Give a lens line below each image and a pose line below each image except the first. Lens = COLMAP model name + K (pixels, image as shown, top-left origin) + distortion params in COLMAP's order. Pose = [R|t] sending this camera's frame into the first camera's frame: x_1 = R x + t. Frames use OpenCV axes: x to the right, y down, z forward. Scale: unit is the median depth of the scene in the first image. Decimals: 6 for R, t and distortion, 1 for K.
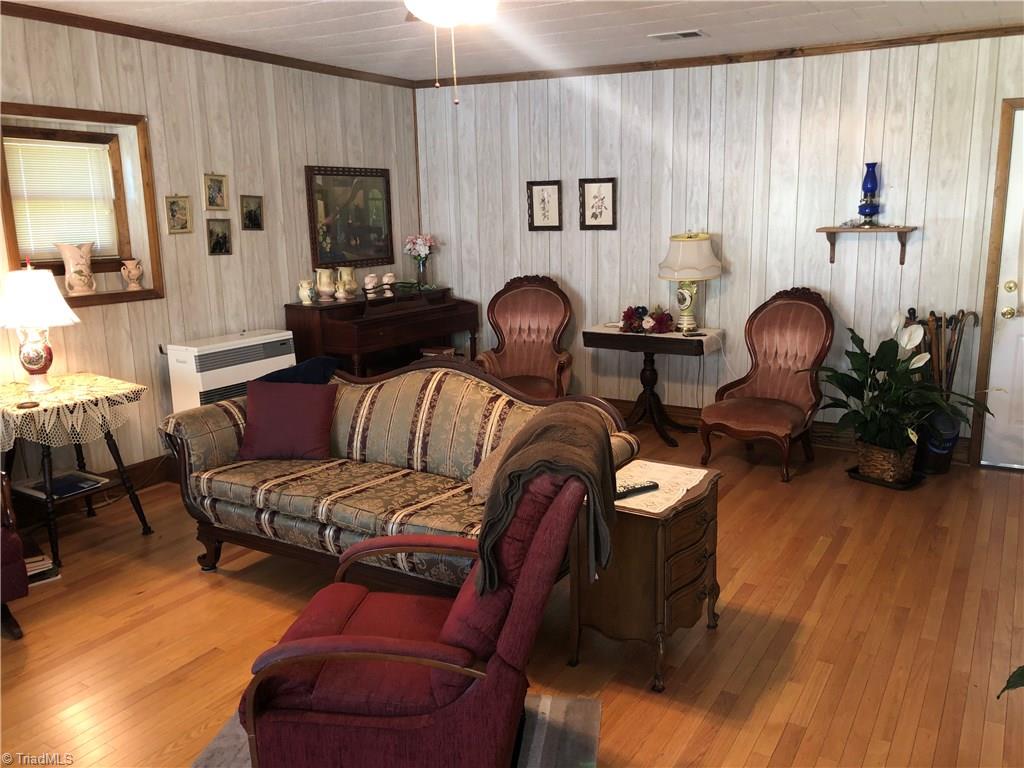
lens RADIAL K [[839.8, 0, 512.0], [0, 839.8, 384.0], [0, 0, 1]] dist [0.053035, -0.094529]
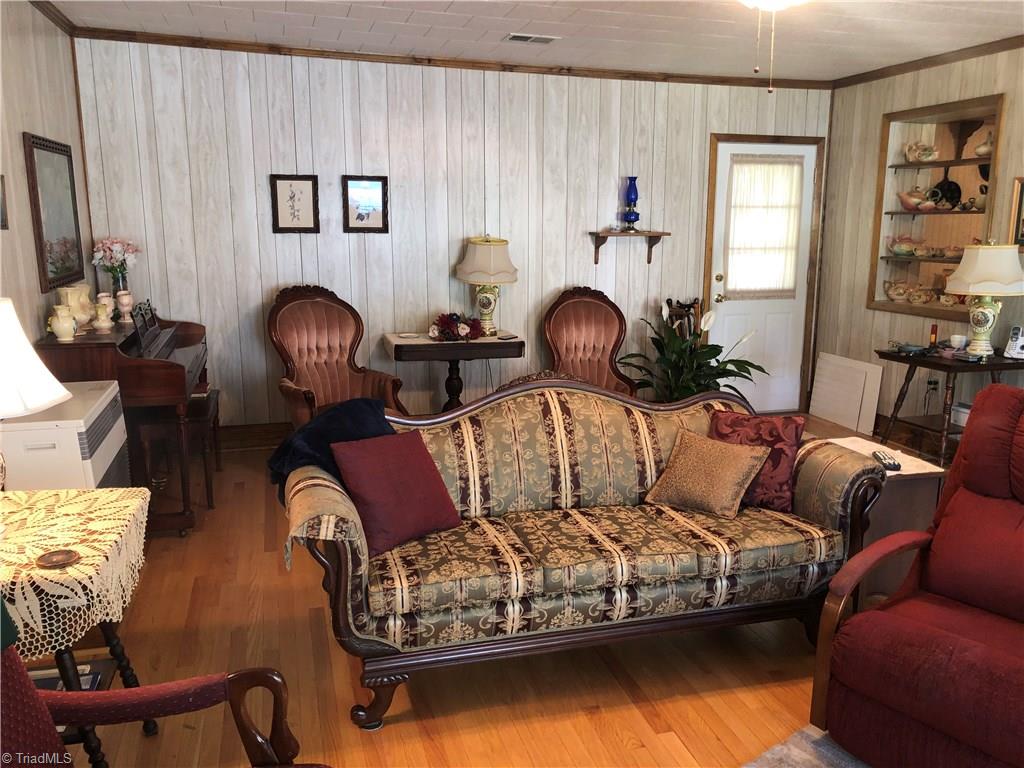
lens RADIAL K [[839.8, 0, 512.0], [0, 839.8, 384.0], [0, 0, 1]] dist [0.053035, -0.094529]
pose [[0.686656, -0.120867, 0.716864, -0.504480], [0.129413, 0.990655, 0.043069, -0.044891], [-0.715371, 0.063198, 0.695881, 0.295109]]
